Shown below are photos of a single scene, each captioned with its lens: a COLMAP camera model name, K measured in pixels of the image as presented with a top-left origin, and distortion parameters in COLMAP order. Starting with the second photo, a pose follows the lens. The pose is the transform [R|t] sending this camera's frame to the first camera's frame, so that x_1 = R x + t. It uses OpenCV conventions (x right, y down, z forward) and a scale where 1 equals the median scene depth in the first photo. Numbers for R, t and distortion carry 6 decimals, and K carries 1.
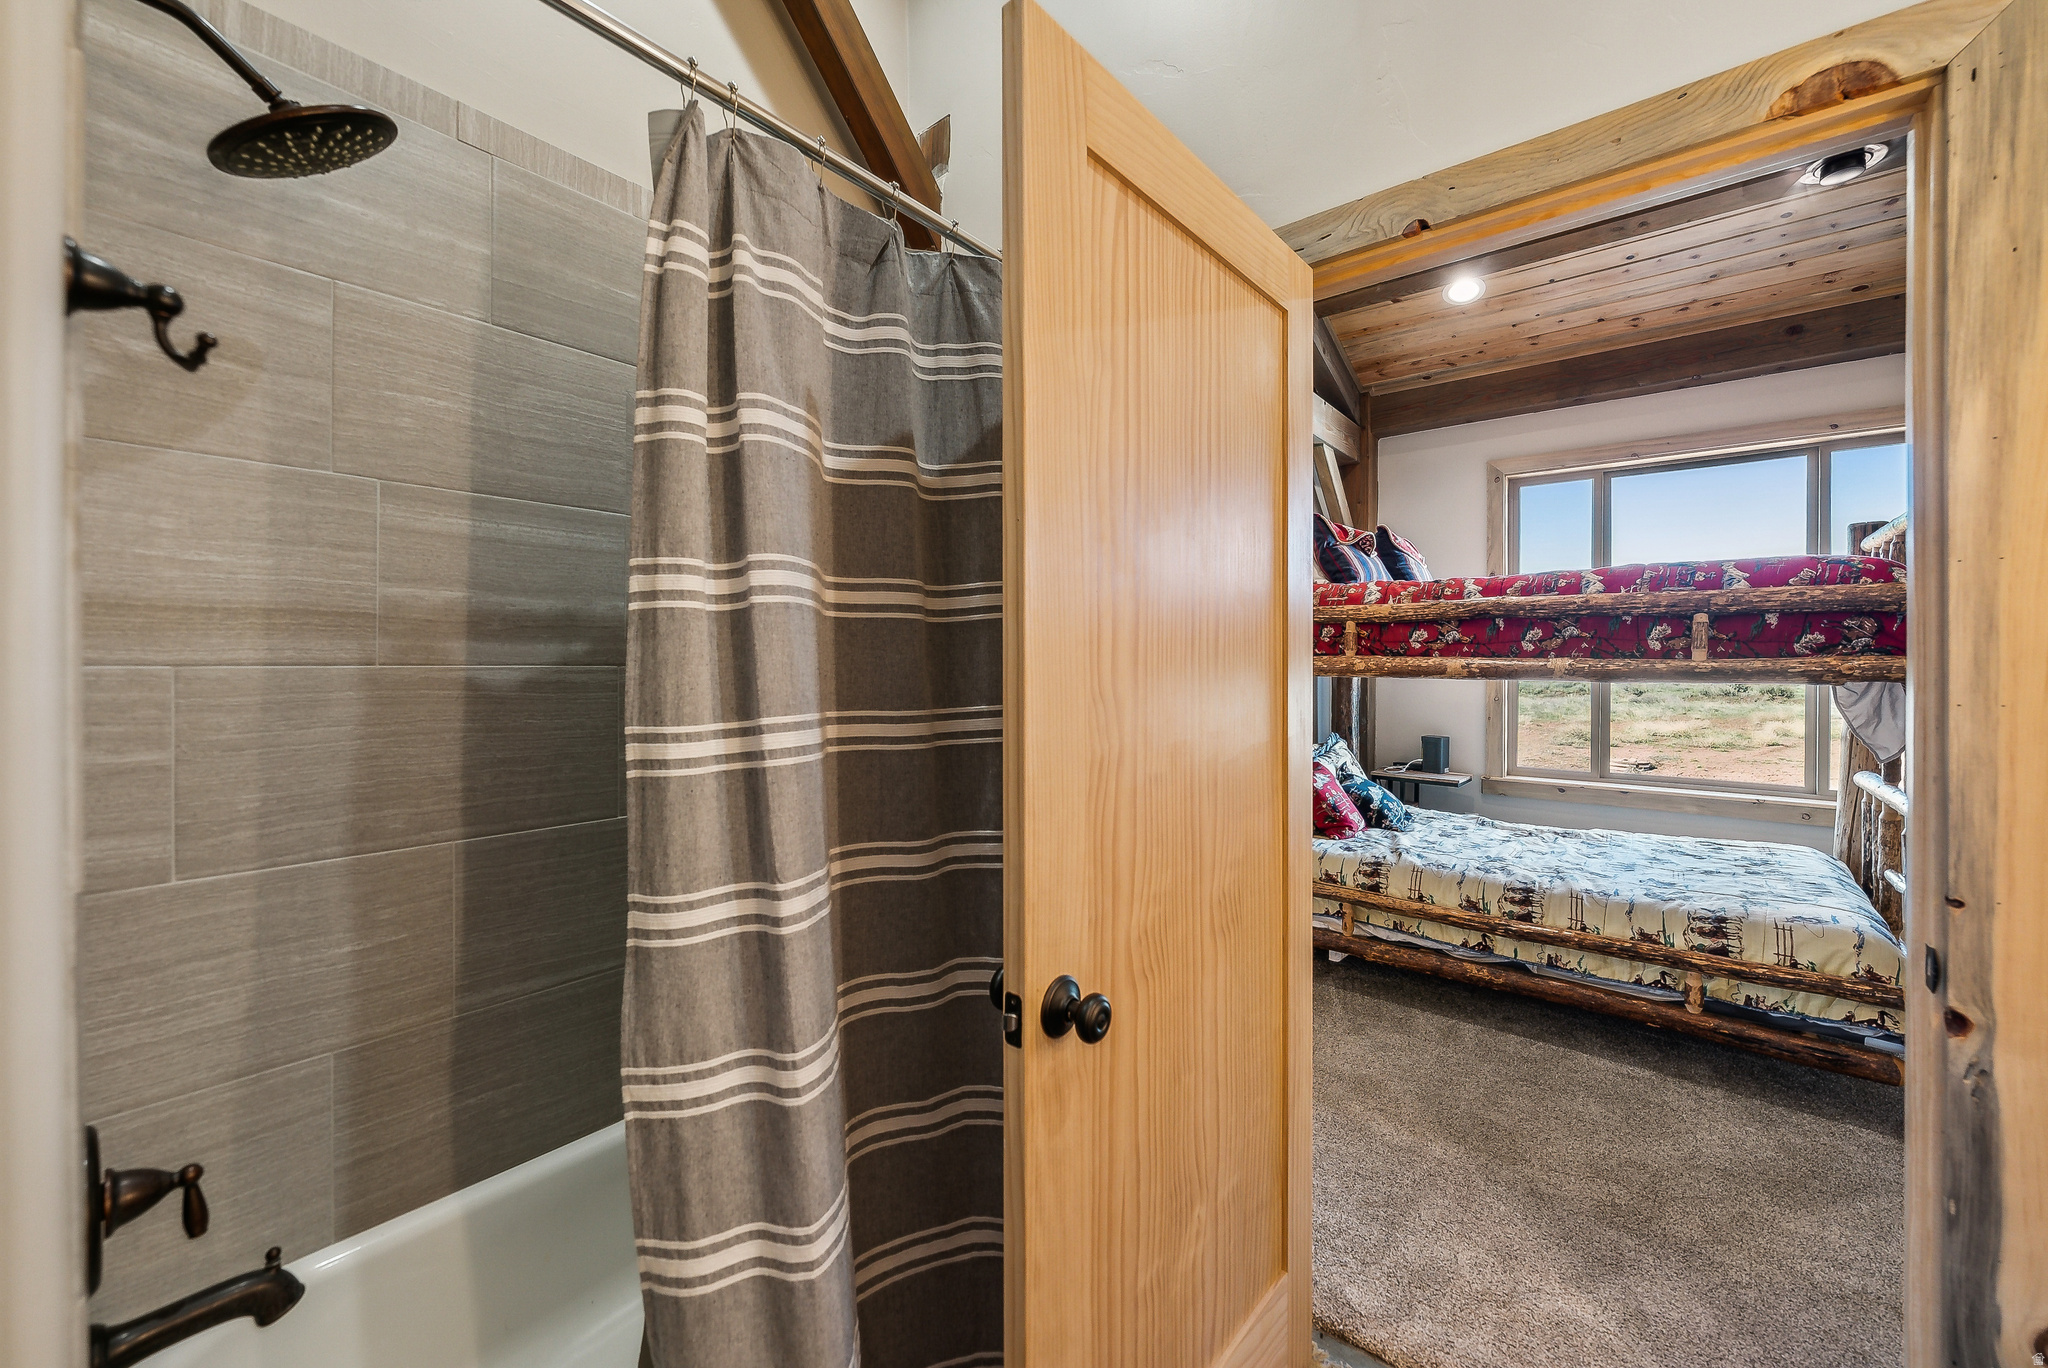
lens RADIAL K [[788.8, 0, 1024.0], [0, 788.8, 663.3], [0, 0, 1]] dist [-0.001106, -0.000148]
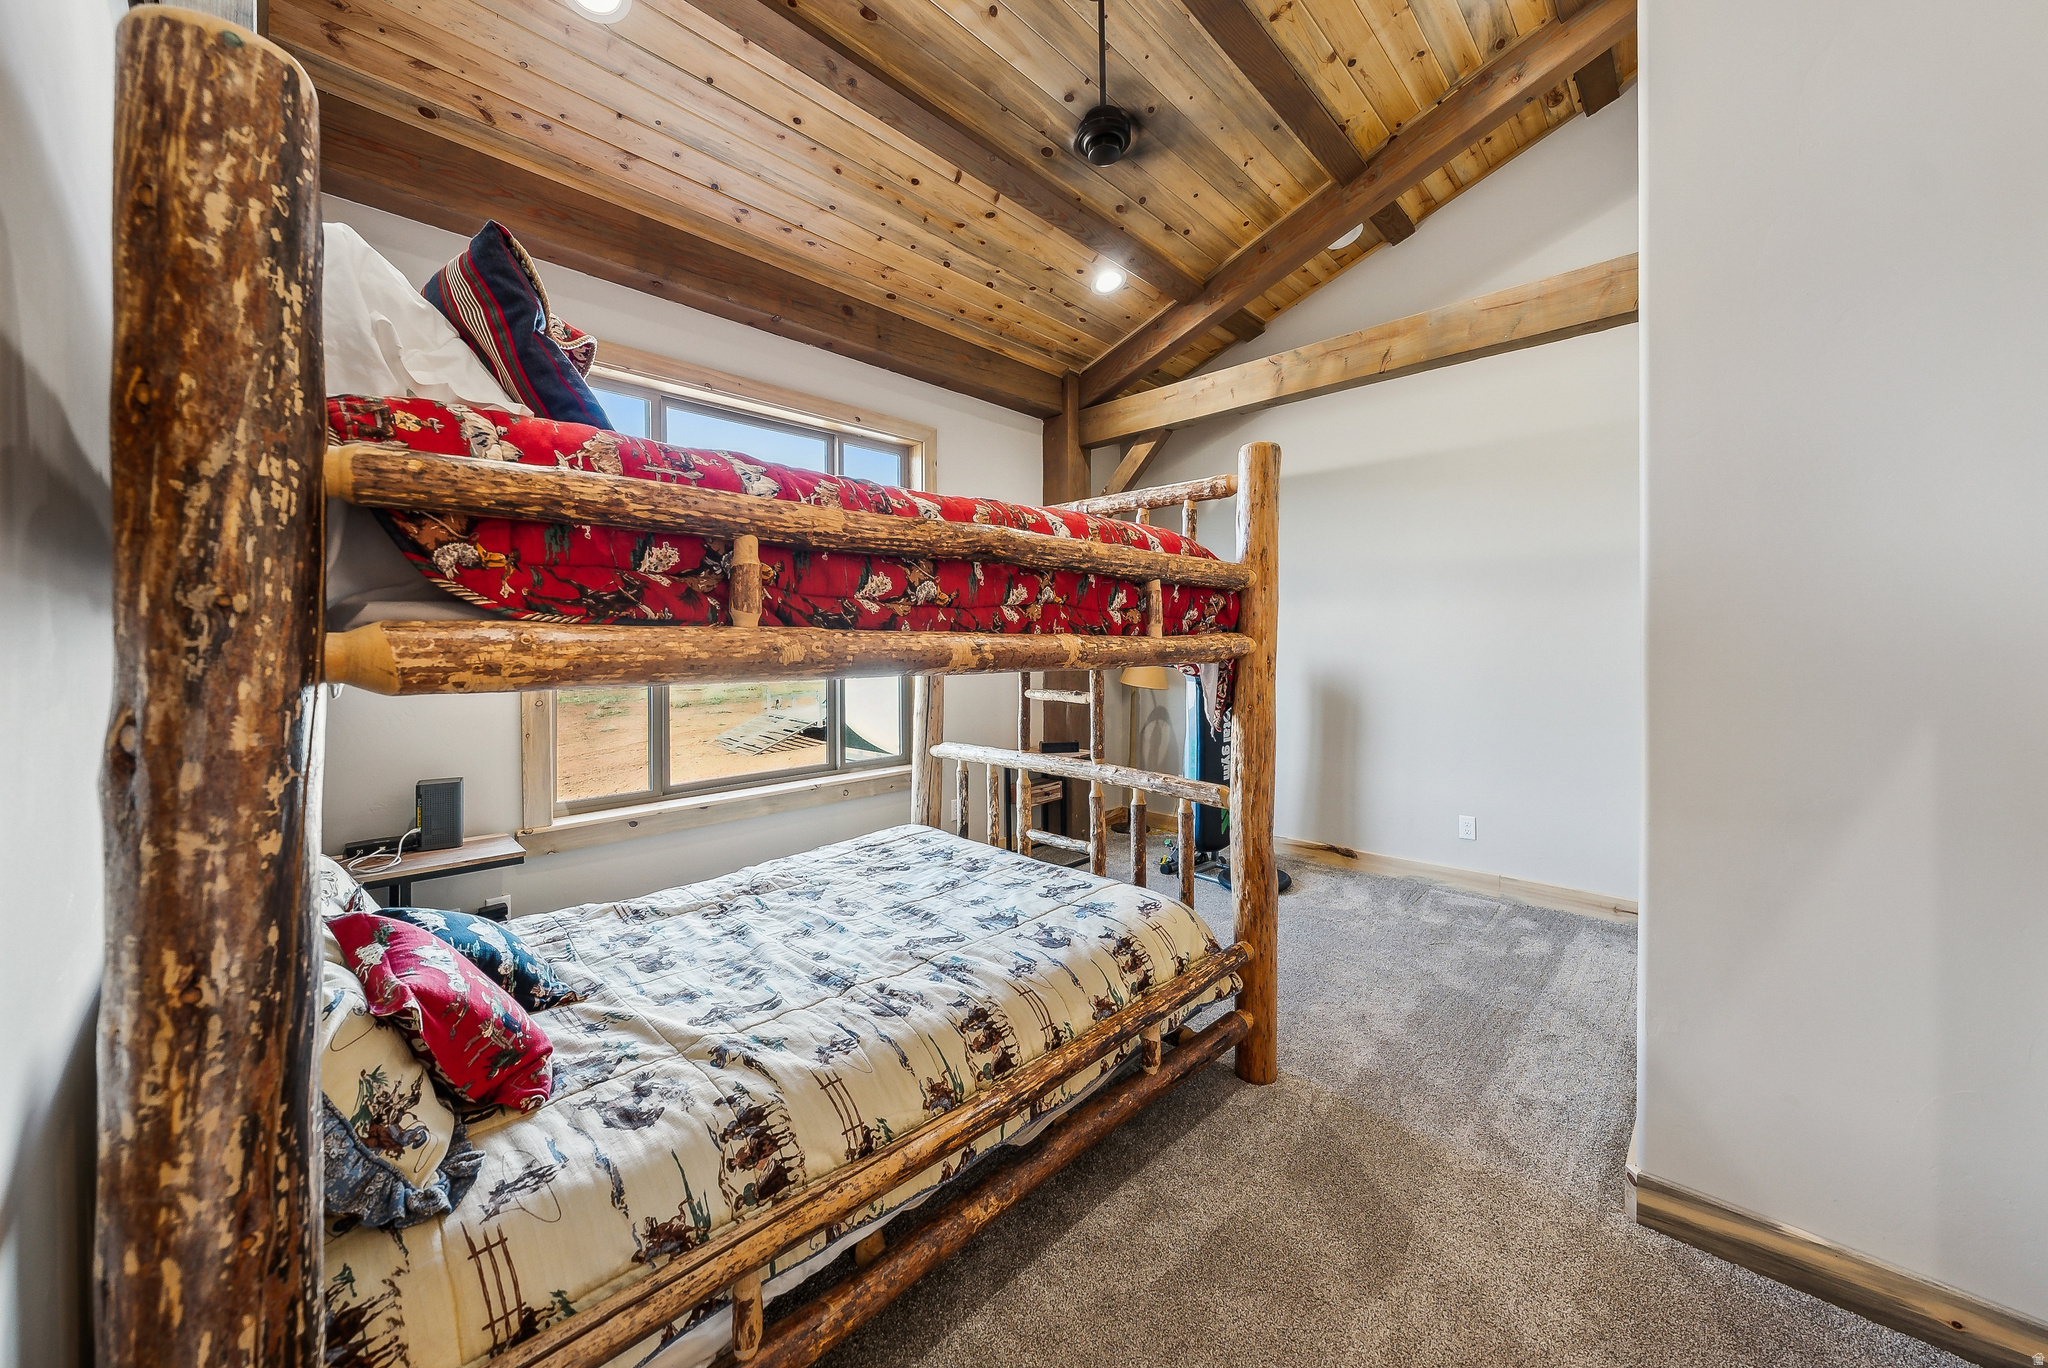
lens RADIAL K [[740.6, 0, 1021.0], [0, 740.6, 648.4], [0, 0, 1]] dist [-0.000407, -0.000030]
pose [[0.088902, -0.011737, 0.995971, 0.071515], [0.010405, 0.999887, 0.010855, -0.001752], [-0.995986, 0.009398, 0.089014, 0.888219]]
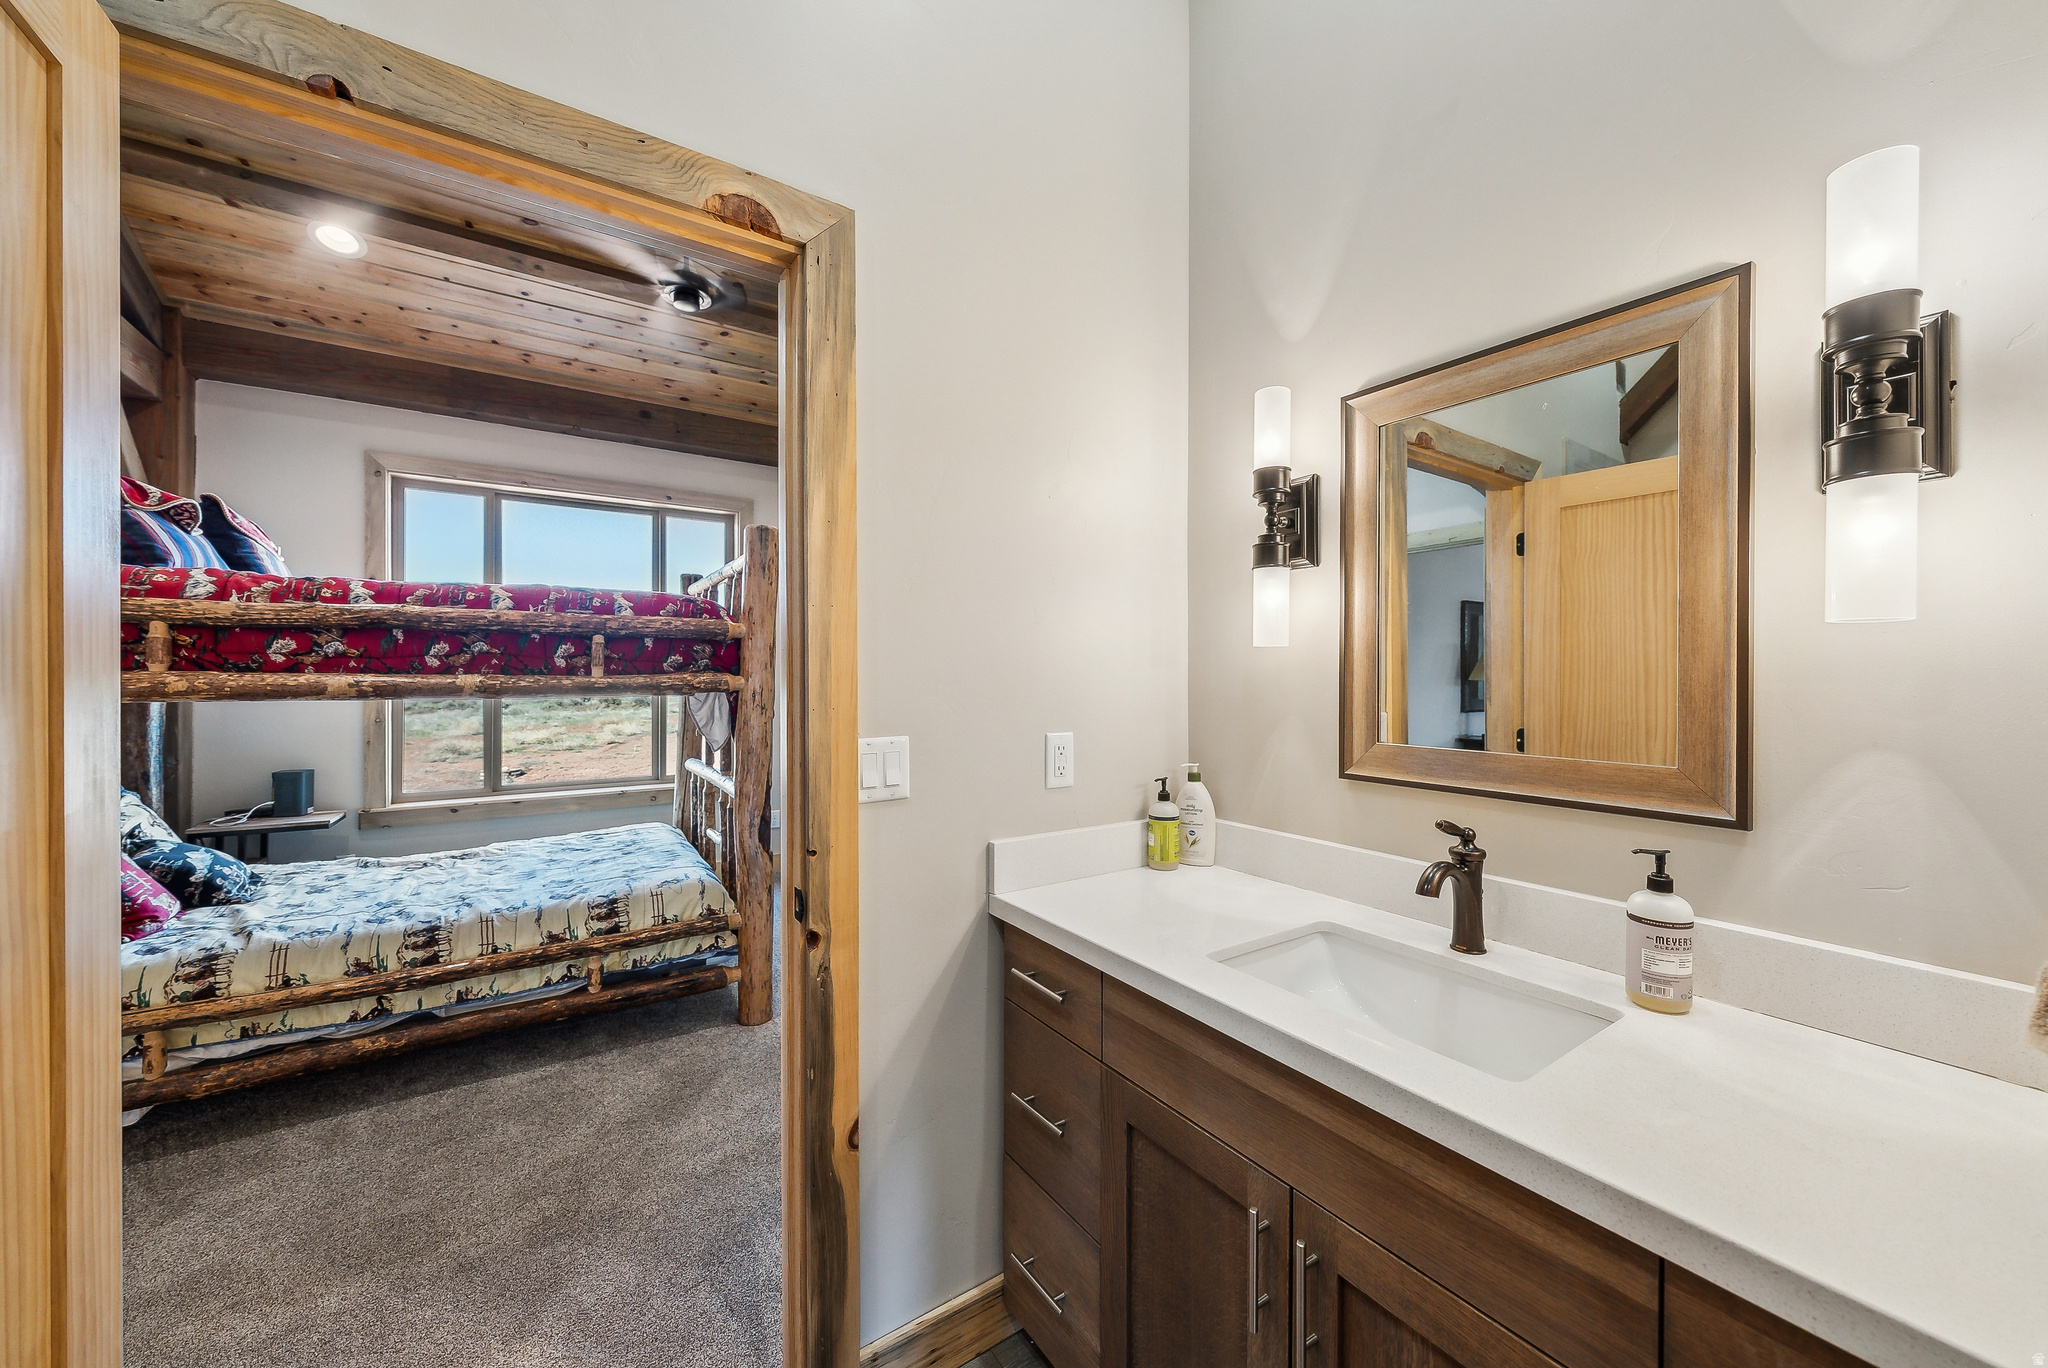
lens RADIAL K [[751.4, 0, 1022.5], [0, 751.4, 674.7], [0, 0, 1]] dist [-0.001261, 0.000013]
pose [[0.296441, -0.000857, 0.955051, 0.011365], [0.005799, 0.999983, -0.000903, -0.001630], [-0.955034, 0.005806, 0.296440, 0.085936]]
